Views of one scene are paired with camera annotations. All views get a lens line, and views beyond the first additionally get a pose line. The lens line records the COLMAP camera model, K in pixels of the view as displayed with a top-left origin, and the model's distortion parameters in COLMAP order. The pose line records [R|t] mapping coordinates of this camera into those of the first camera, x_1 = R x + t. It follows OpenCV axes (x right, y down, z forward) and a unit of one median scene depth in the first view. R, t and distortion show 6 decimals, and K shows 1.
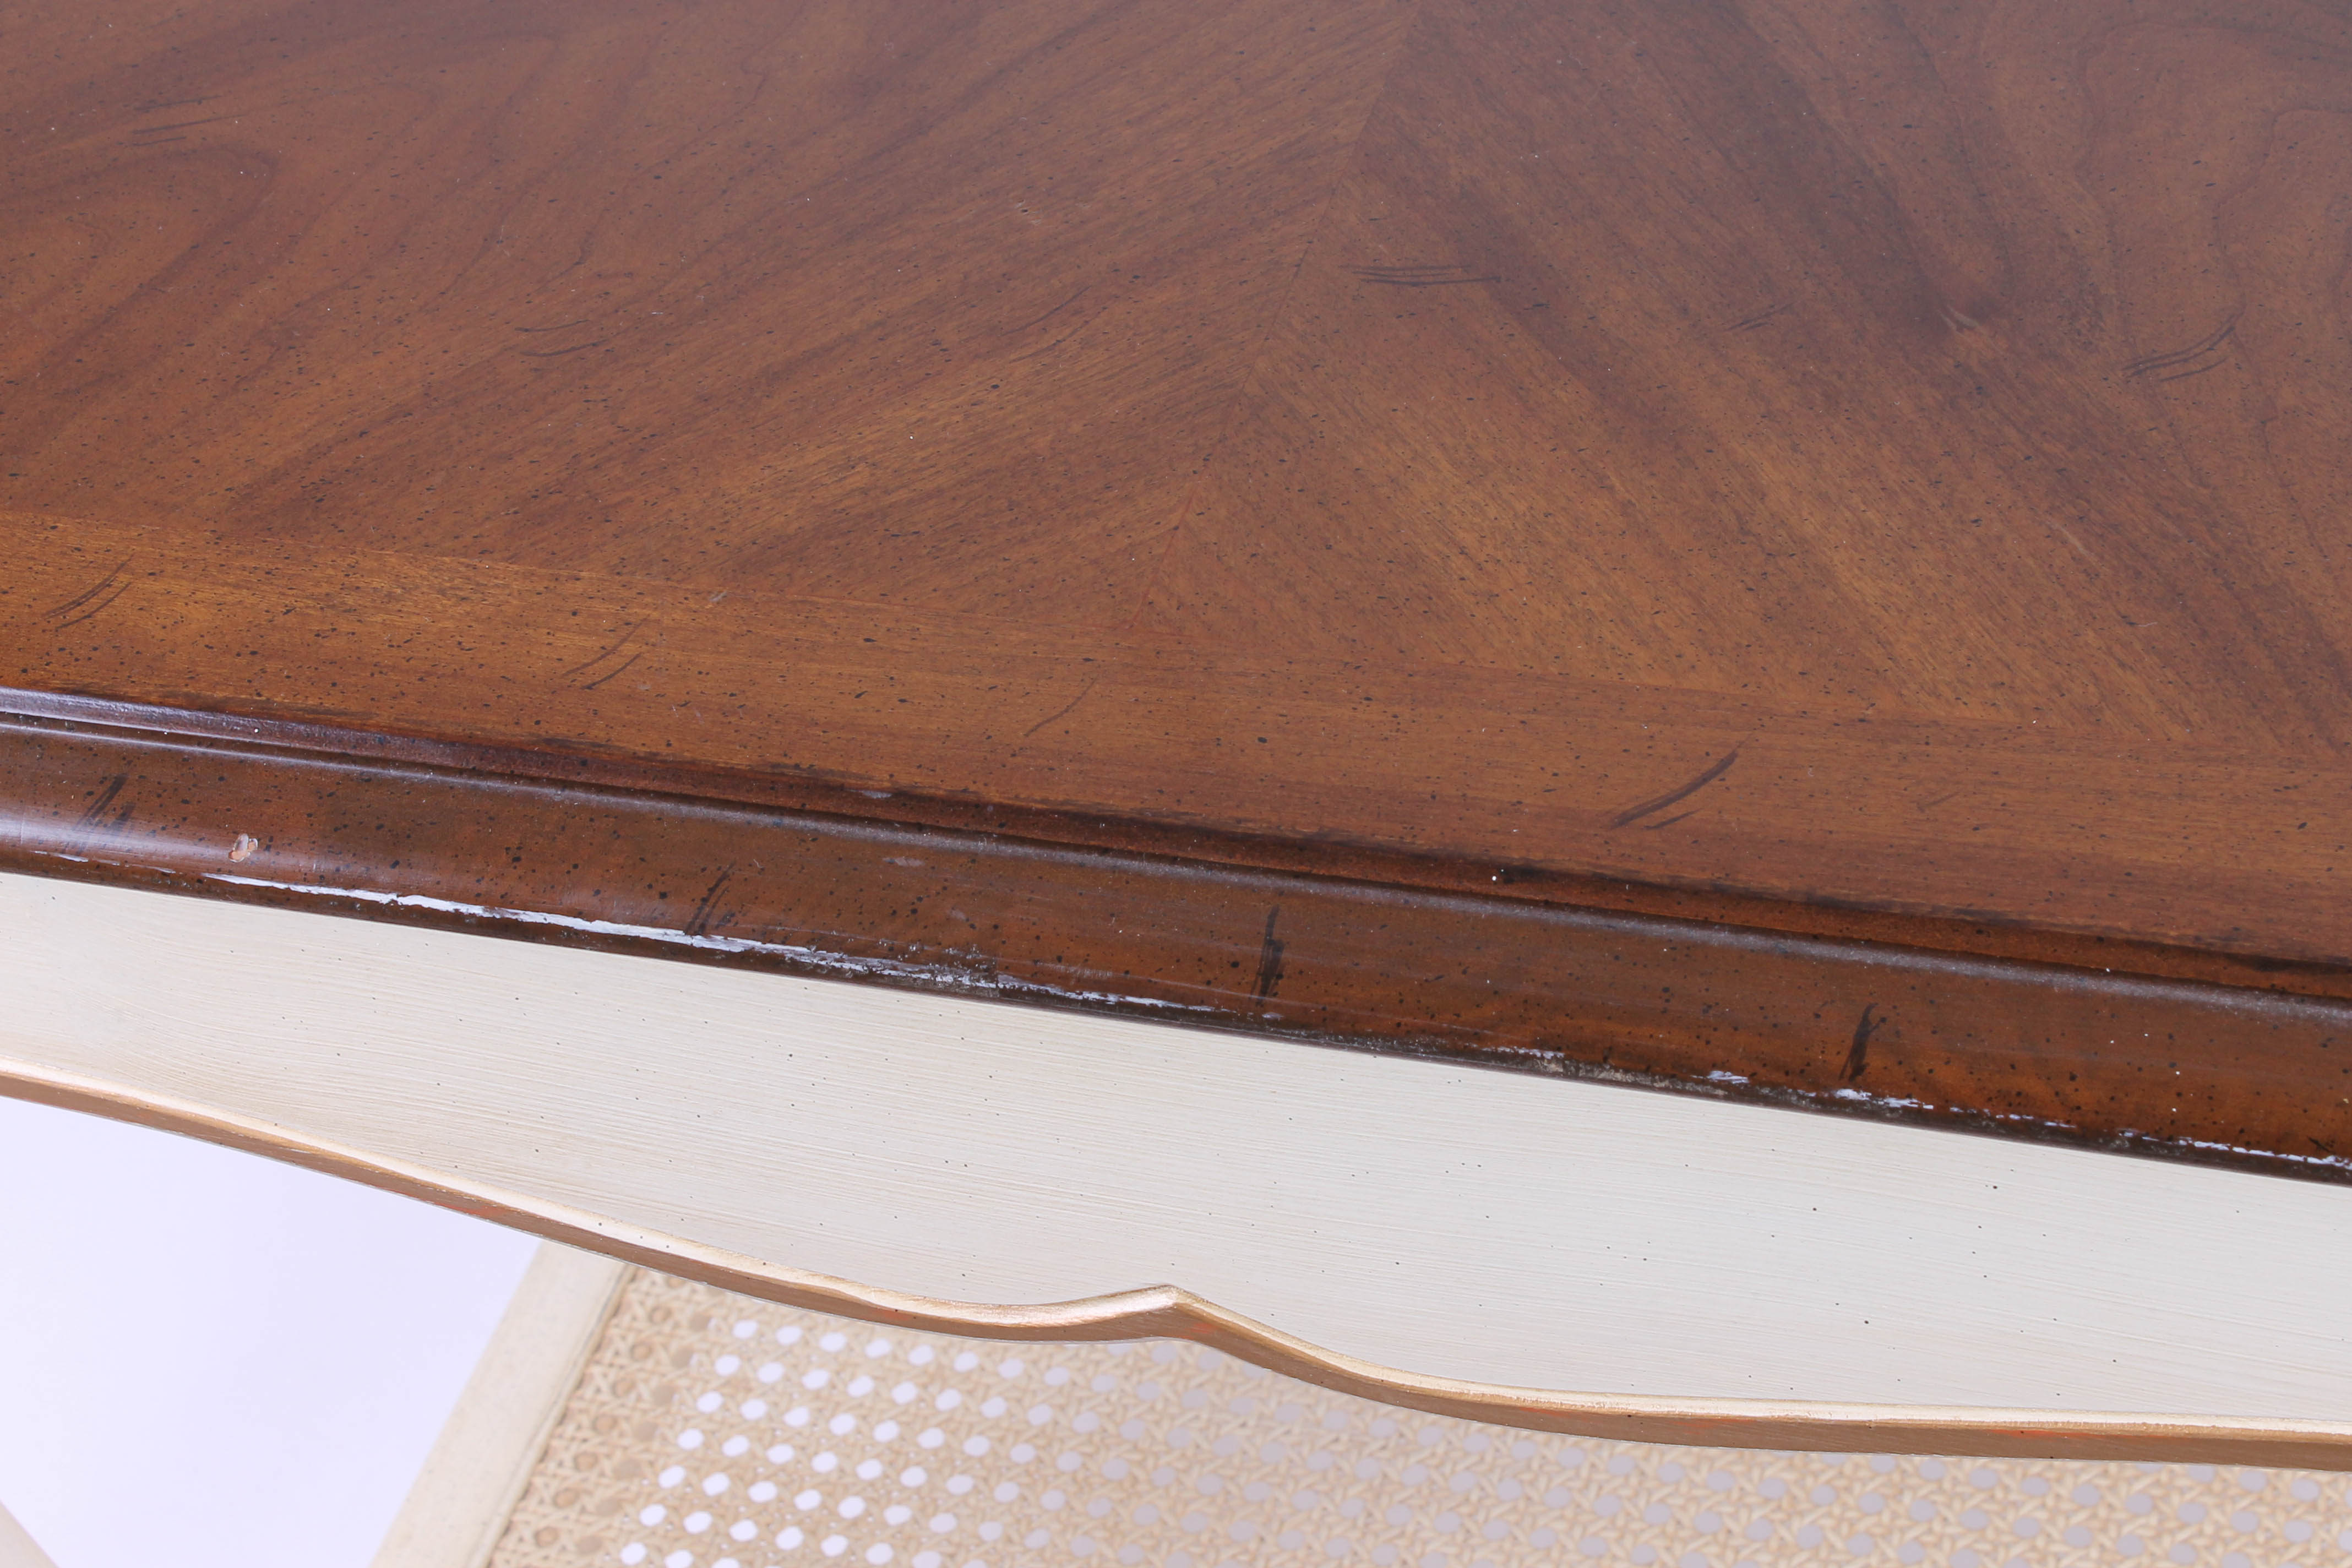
lens RADIAL K [[4484.3, 0, 1182.0], [0, 4484.3, 767.8], [0, 0, 1]] dist [-0.001489, 0.000000]
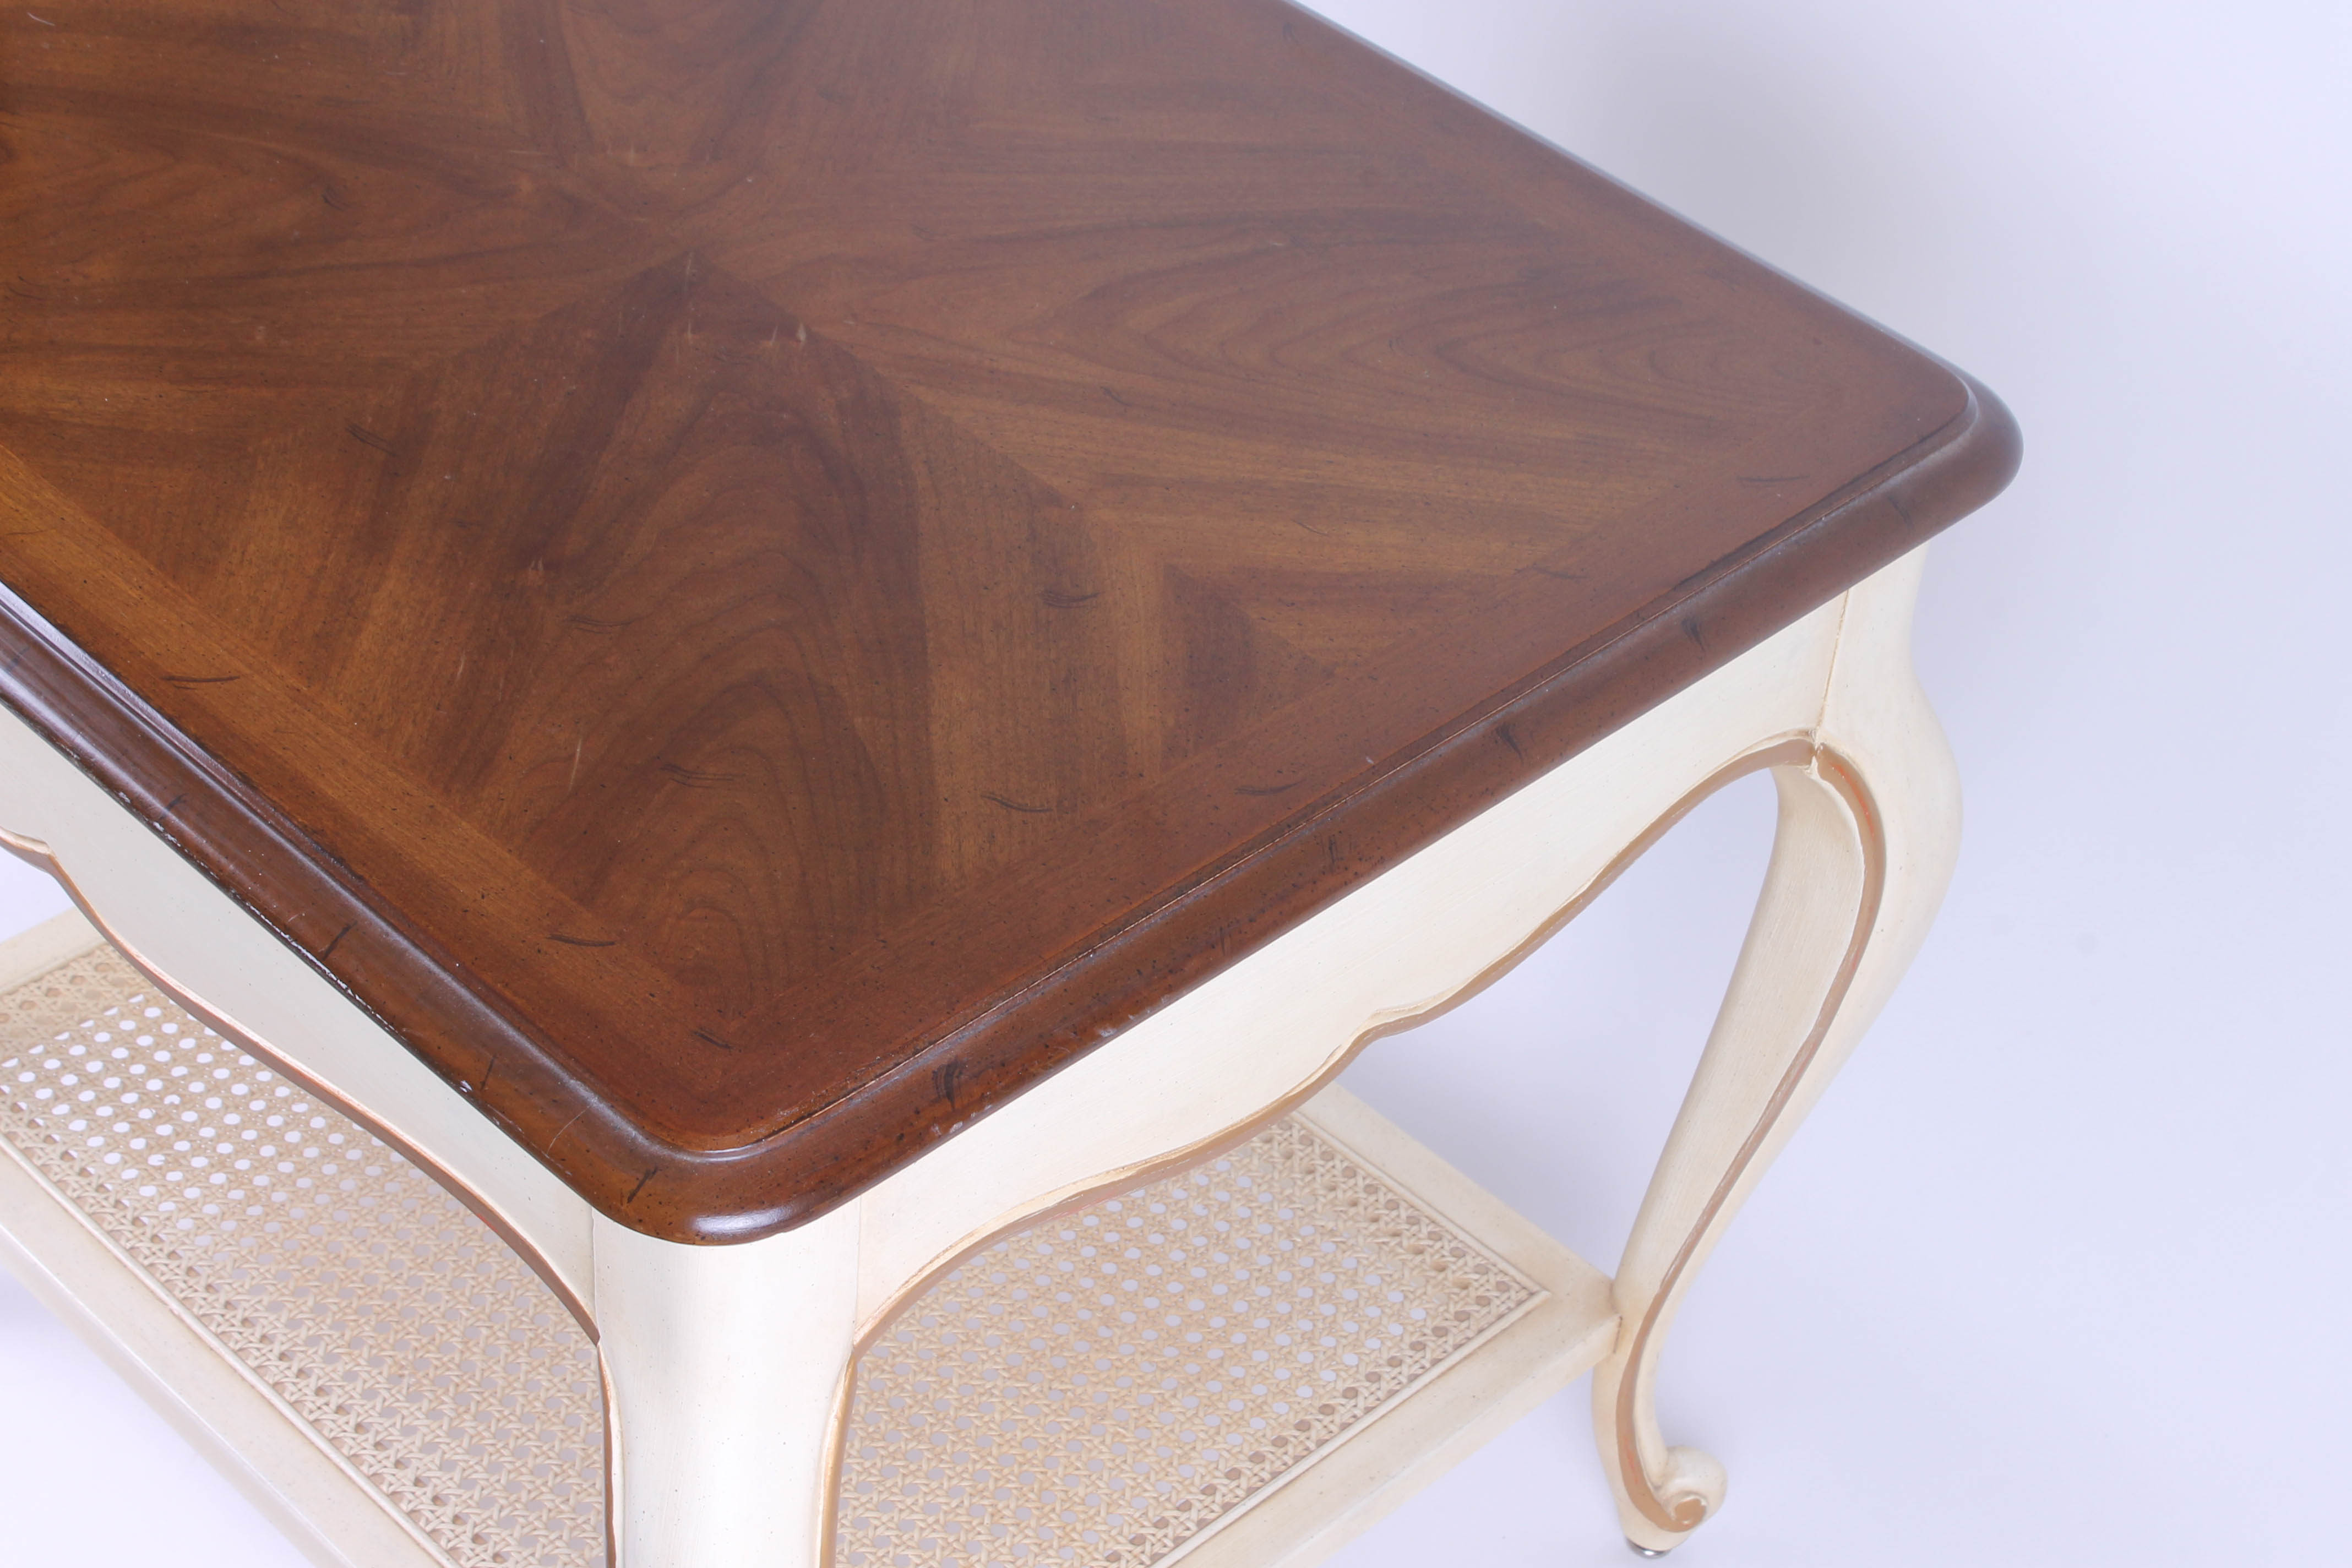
lens RADIAL K [[4272.0, 0, 1190.1], [0, 4272.0, 808.9], [0, 0, 1]] dist [0.069227, 0.000000]
pose [[0.866039, 0.441489, -0.234656, 1.000645], [-0.449319, 0.893100, 0.022015, -0.191061], [0.219291, 0.086369, 0.971829, -0.836984]]
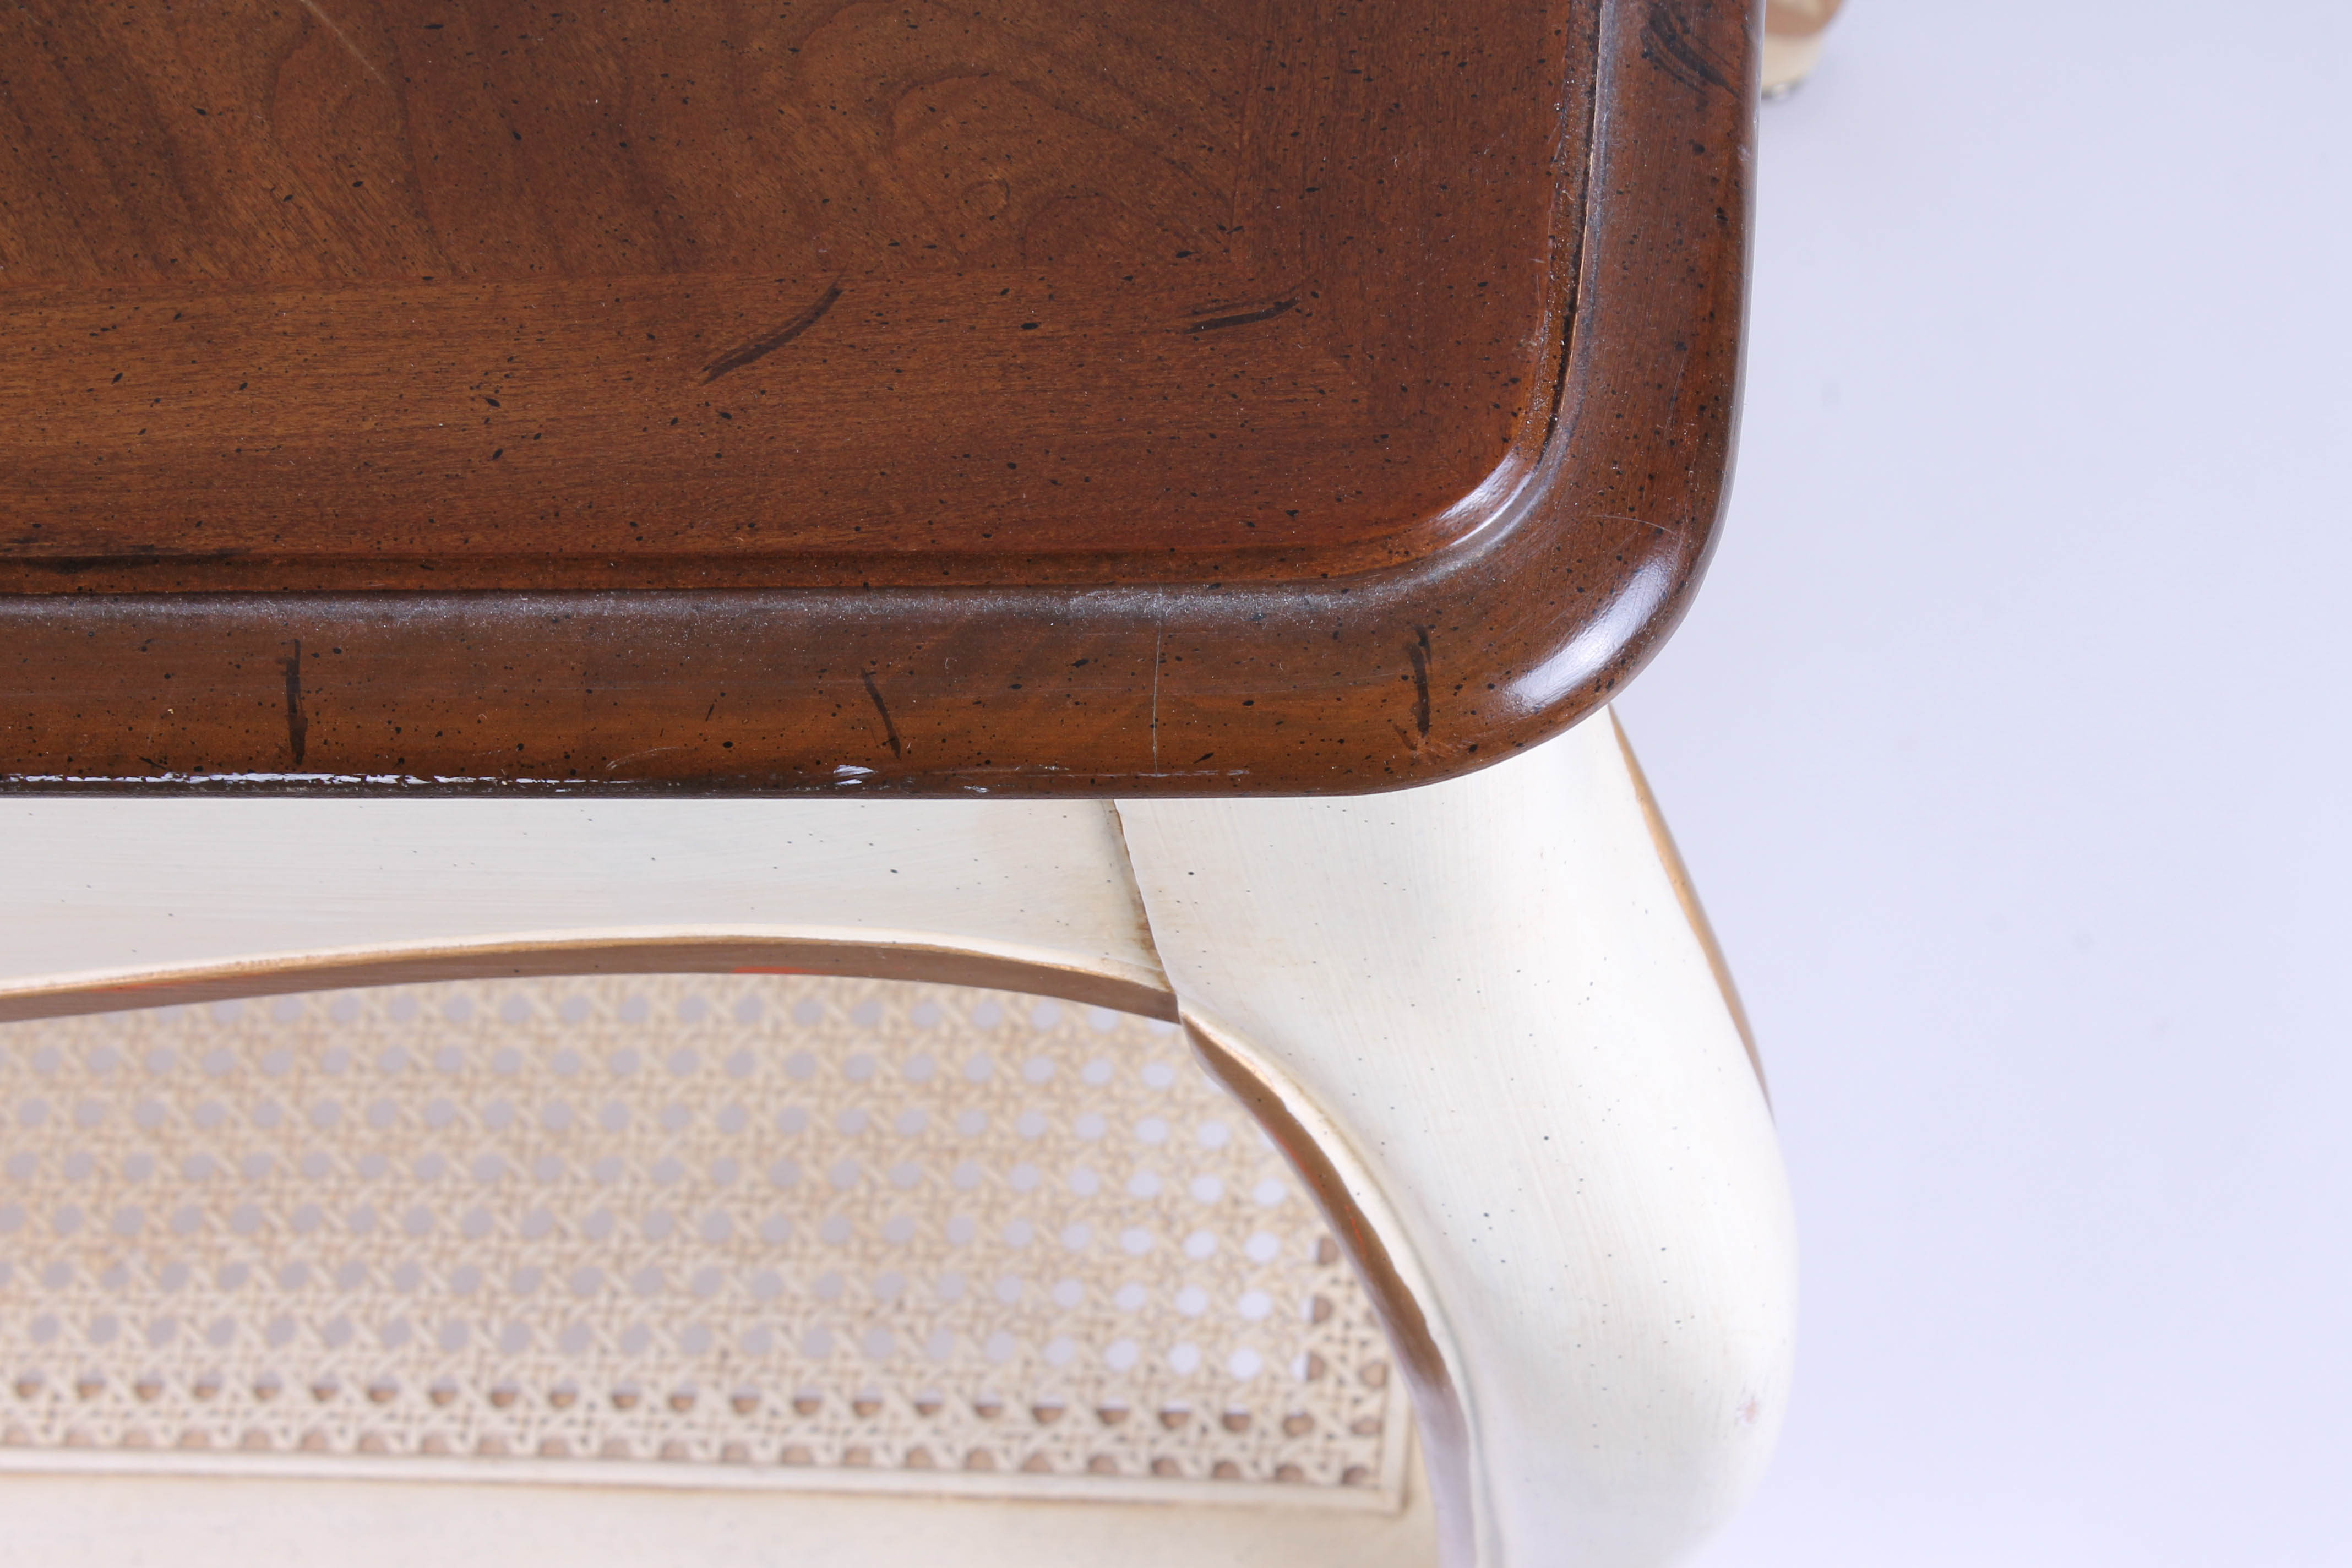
lens RADIAL K [[5414.0, 0, 1168.6], [0, 5414.0, 771.6], [0, 0, 1]] dist [0.038450, 0.000000]
pose [[0.977322, -0.186998, 0.099363, 0.315823], [0.157278, 0.955205, 0.250695, -0.139166], [-0.141792, -0.229382, 0.962953, -0.054923]]
